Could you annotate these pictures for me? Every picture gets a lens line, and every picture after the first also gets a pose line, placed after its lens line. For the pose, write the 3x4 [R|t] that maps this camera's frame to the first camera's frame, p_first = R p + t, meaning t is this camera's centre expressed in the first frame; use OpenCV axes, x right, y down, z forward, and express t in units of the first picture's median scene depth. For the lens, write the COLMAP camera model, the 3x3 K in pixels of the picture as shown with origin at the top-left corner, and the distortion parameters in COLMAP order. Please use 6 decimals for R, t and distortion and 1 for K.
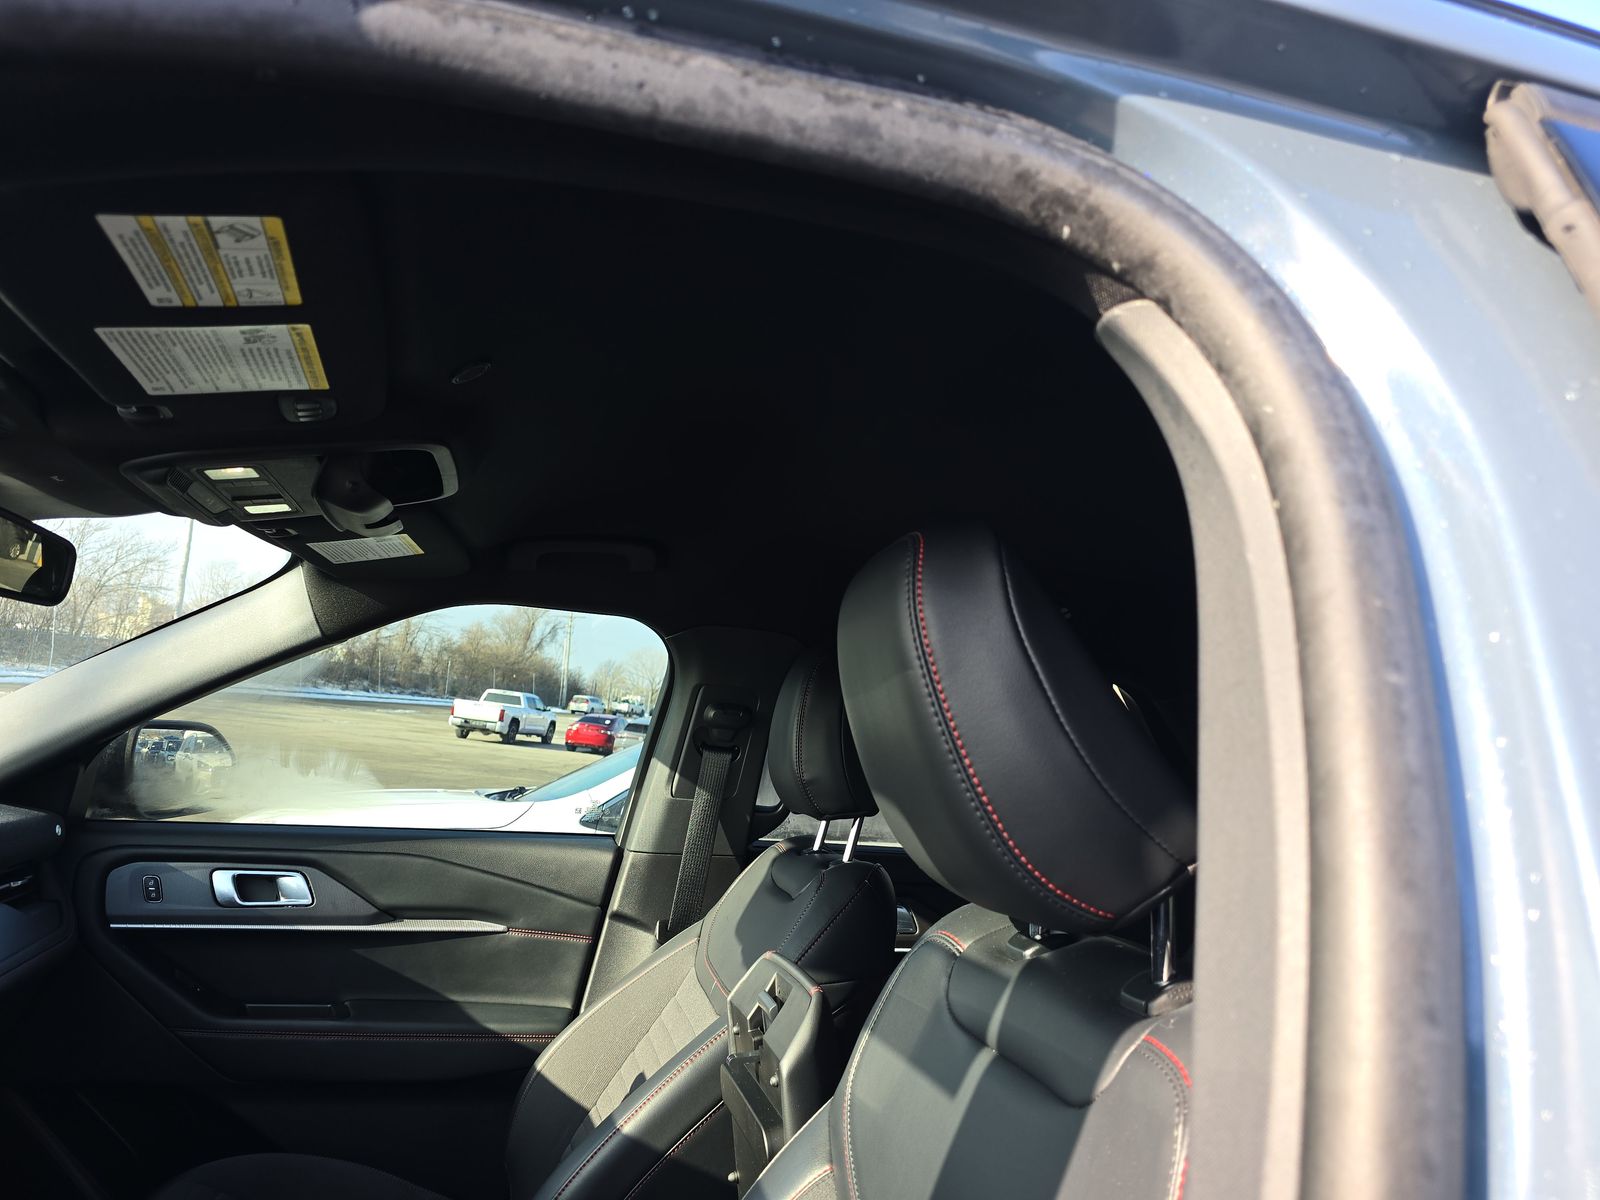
lens RADIAL K [[1094.6, 0, 800.7], [0, 1094.6, 596.2], [0, 0, 1]] dist [0.047974, -0.035120]
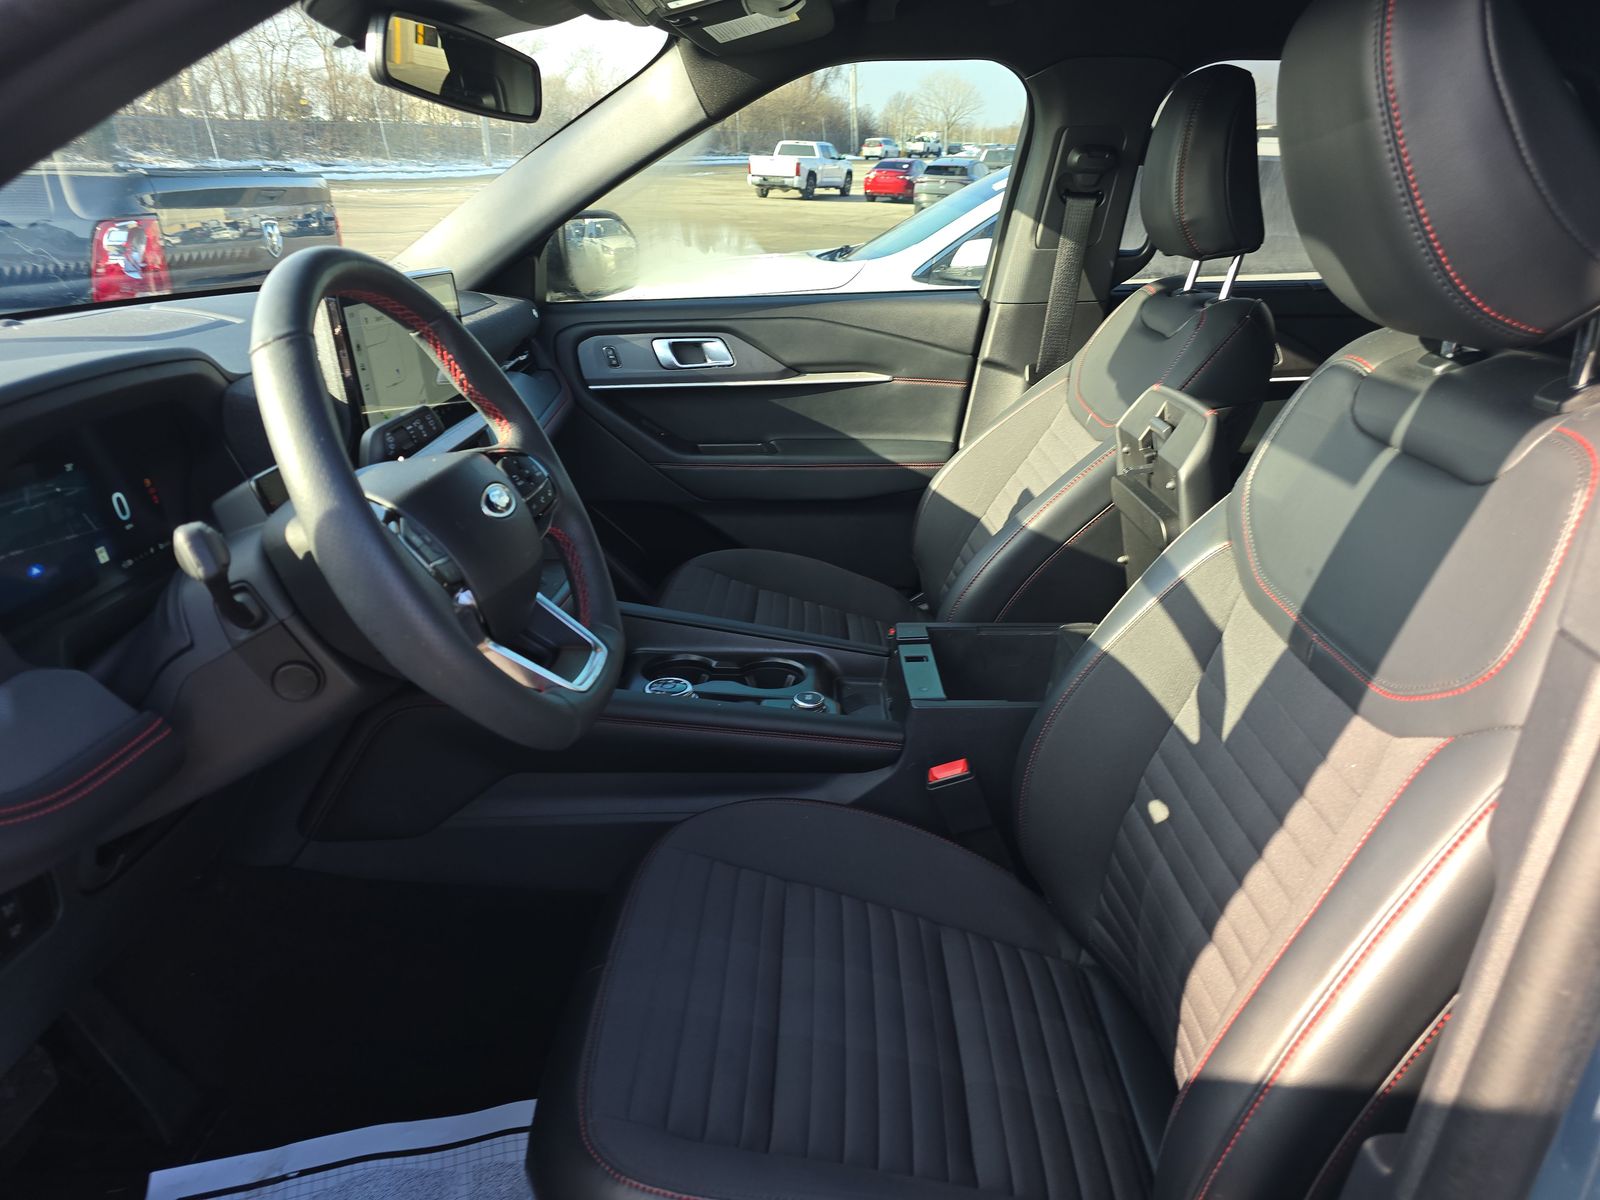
lens RADIAL K [[1094.6, 0, 801.2], [0, 1094.6, 610.8], [0, 0, 1]] dist [0.047974, -0.035120]
pose [[0.964434, 0.009899, -0.264140, -0.058528], [0.118792, 0.876464, 0.466582, -0.033484], [0.236128, -0.481365, 0.844116, -0.115304]]
